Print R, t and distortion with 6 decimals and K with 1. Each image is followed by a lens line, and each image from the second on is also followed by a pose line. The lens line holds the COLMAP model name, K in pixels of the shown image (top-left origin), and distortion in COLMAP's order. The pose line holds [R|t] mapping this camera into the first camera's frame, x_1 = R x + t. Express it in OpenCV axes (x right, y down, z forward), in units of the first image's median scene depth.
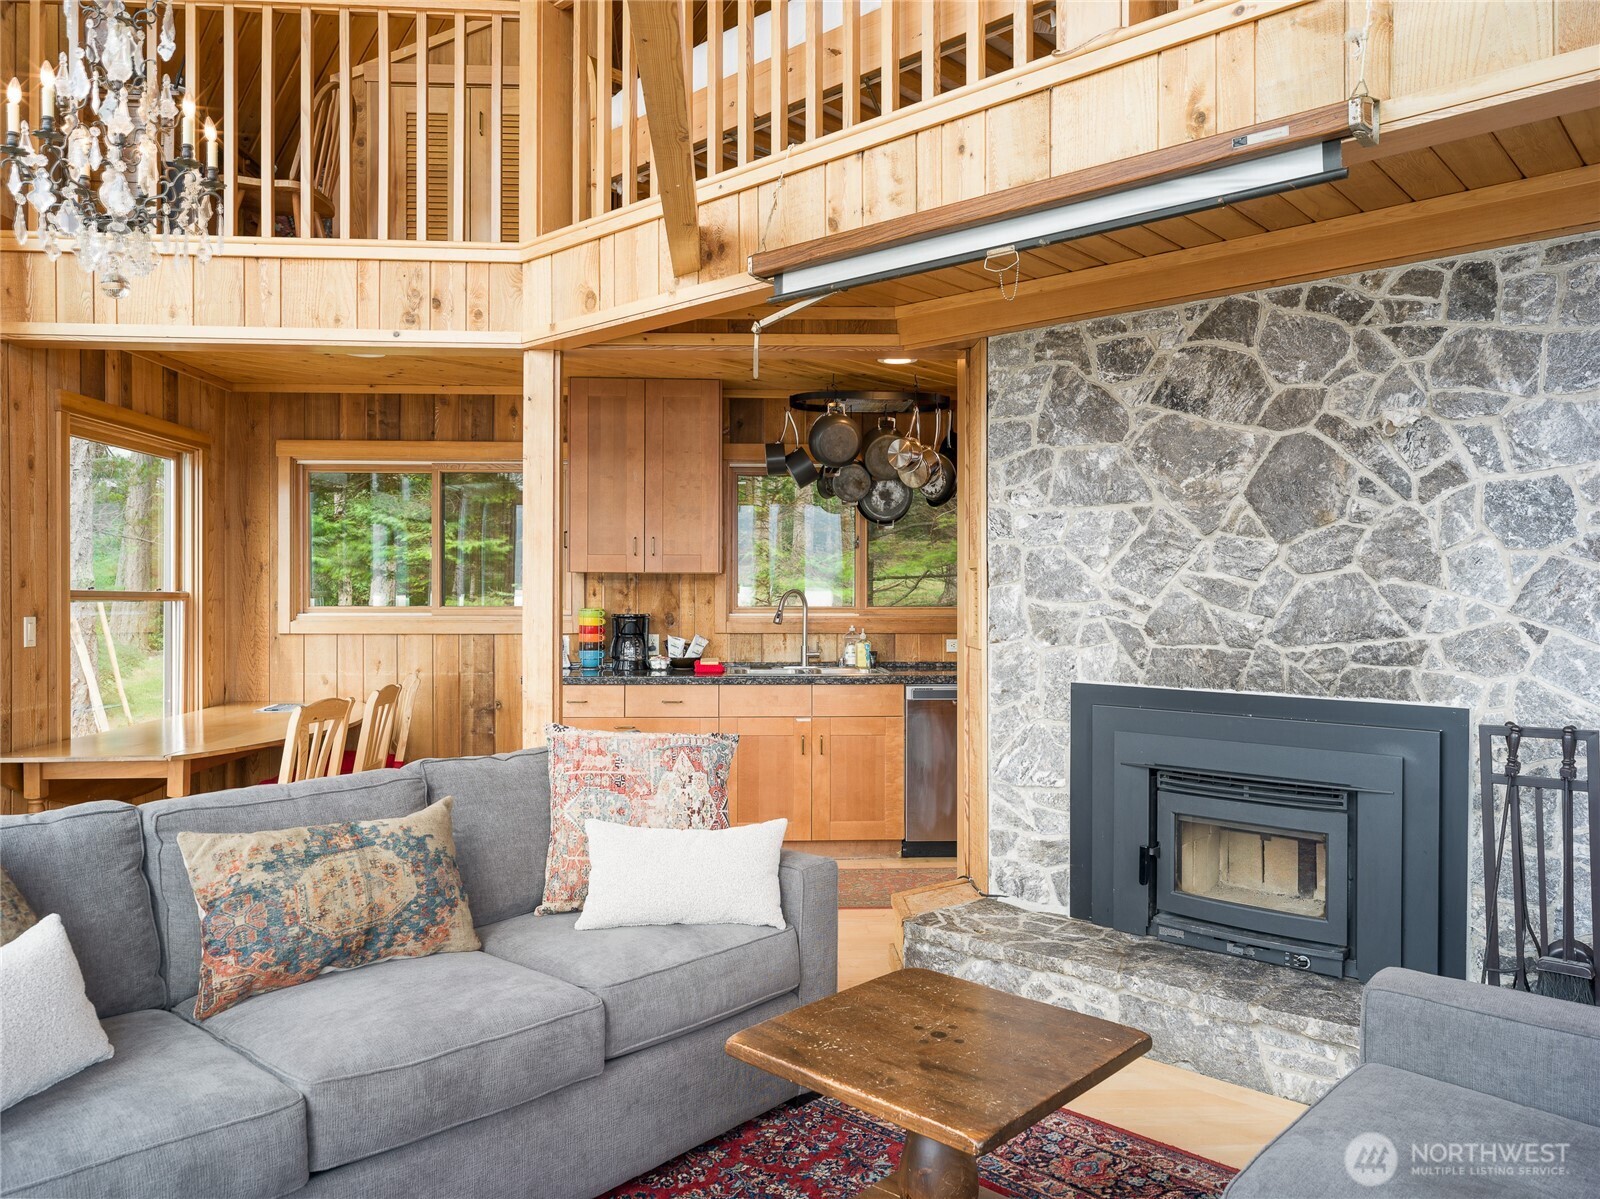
lens RADIAL K [[1130.5, 0, 803.8], [0, 1130.5, 597.9], [0, 0, 1]] dist [-0.003622, 0.002387]
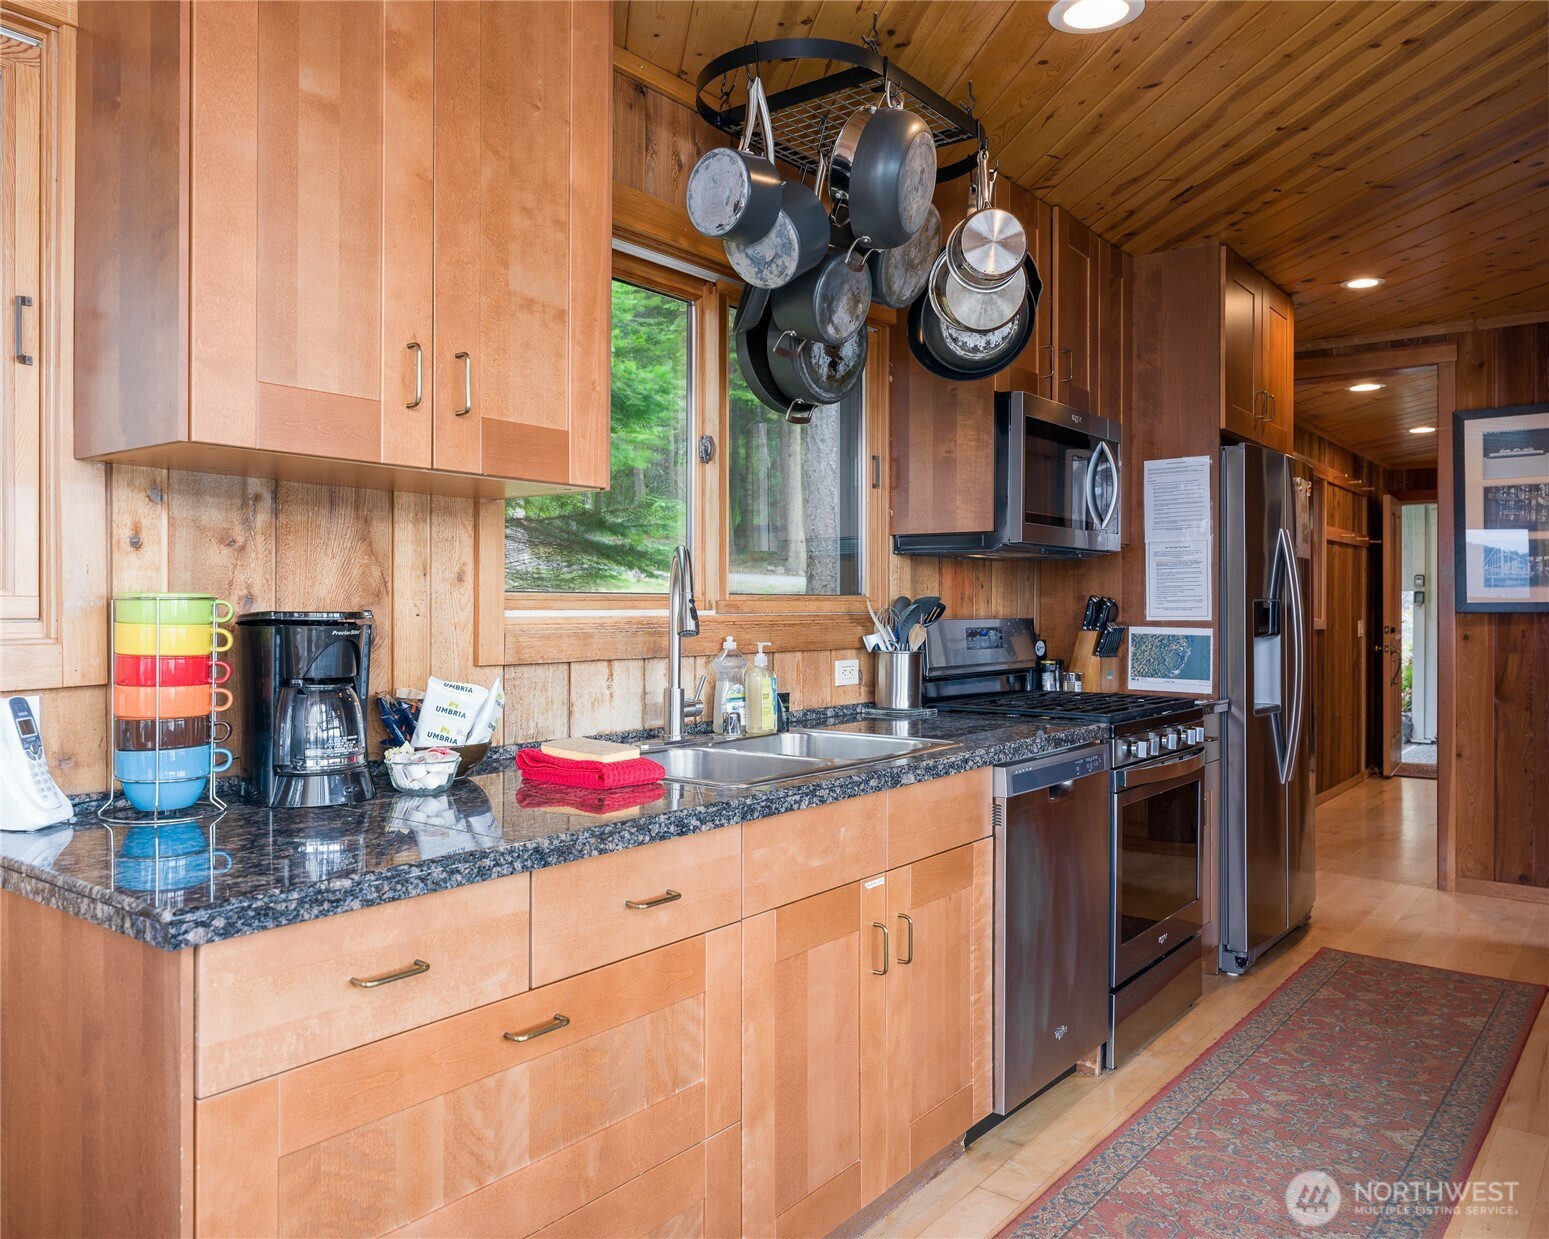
lens RADIAL K [[1217.5, 0, 773.9], [0, 1217.5, 615.2], [0, 0, 1]] dist [0.011513, 0.003809]
pose [[0.682946, -0.007540, 0.730430, -0.524034], [0.001733, 0.999961, 0.008702, 0.021471], [-0.730467, -0.004677, 0.682932, 1.198441]]
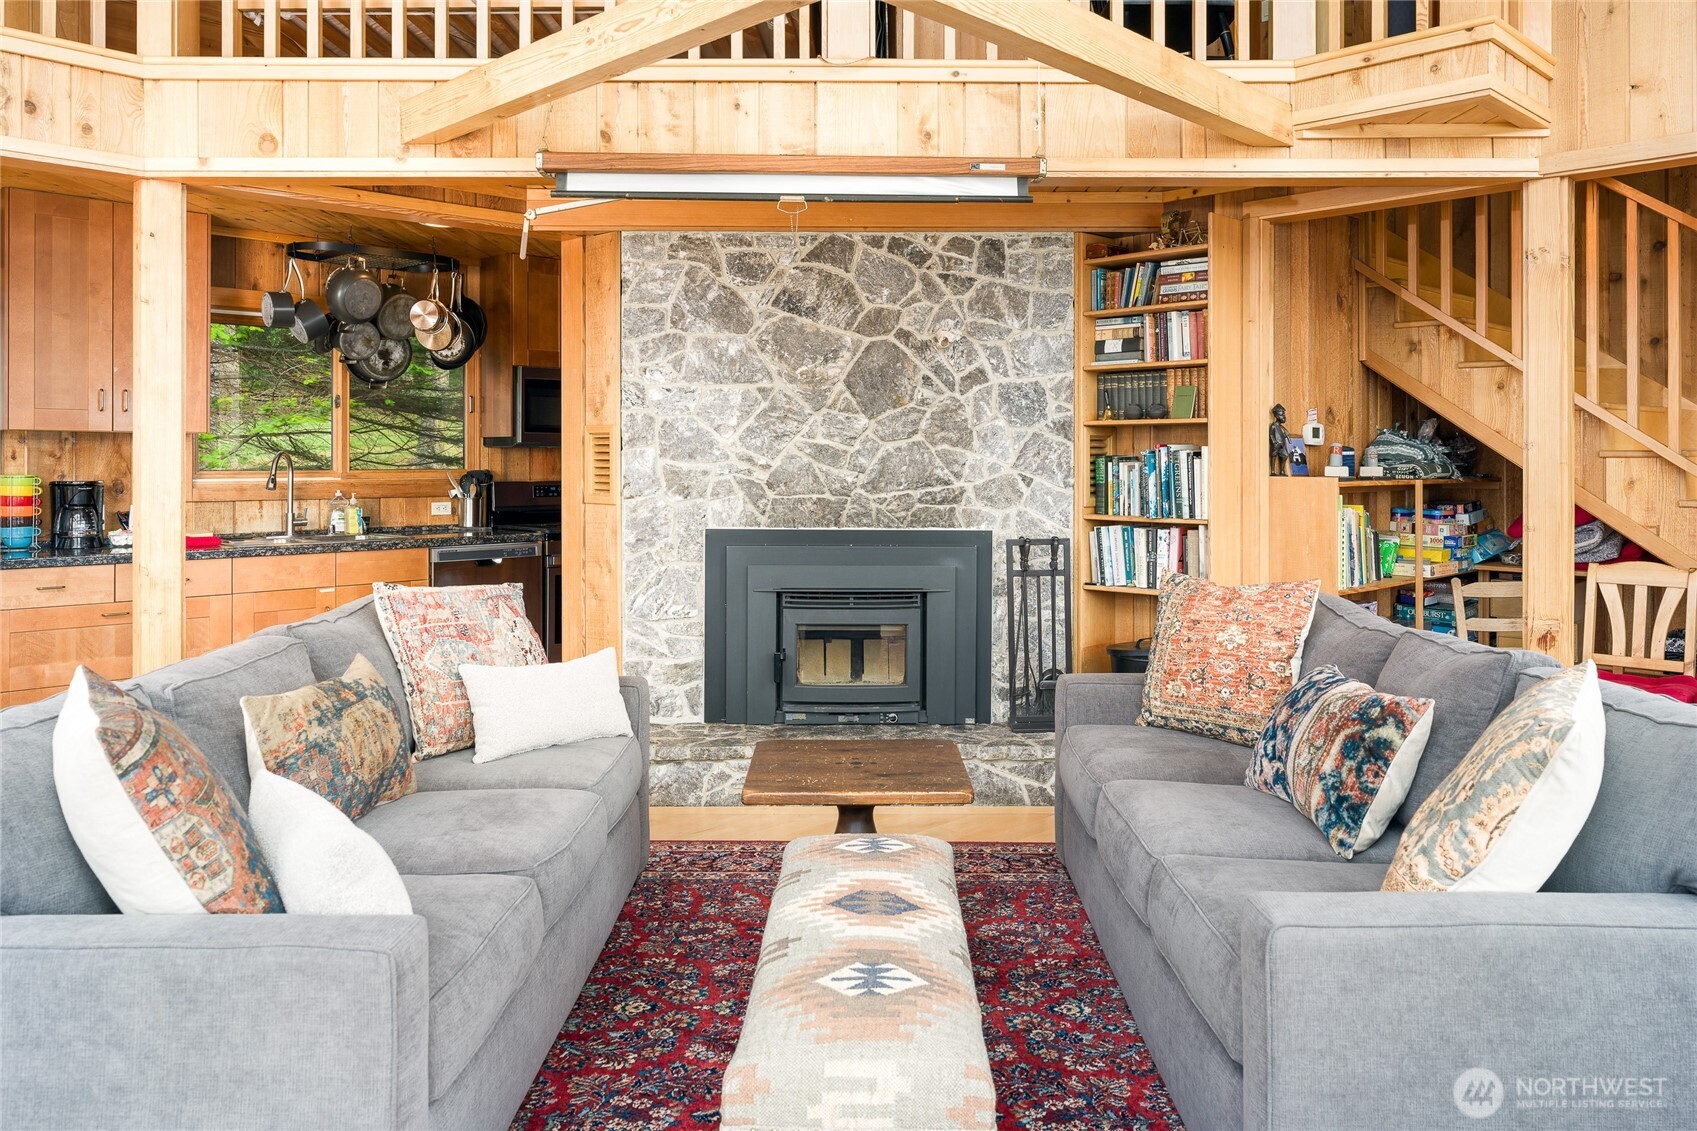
lens RADIAL K [[1220.2, 0, 894.4], [0, 1220.2, 461.2], [0, 0, 1]] dist [-0.004031, 0.003539]
pose [[0.733339, -0.003286, 0.679856, -0.555165], [0.003735, 0.999993, 0.000804, 0.002137], [-0.679853, 0.001950, 0.733345, -0.106968]]
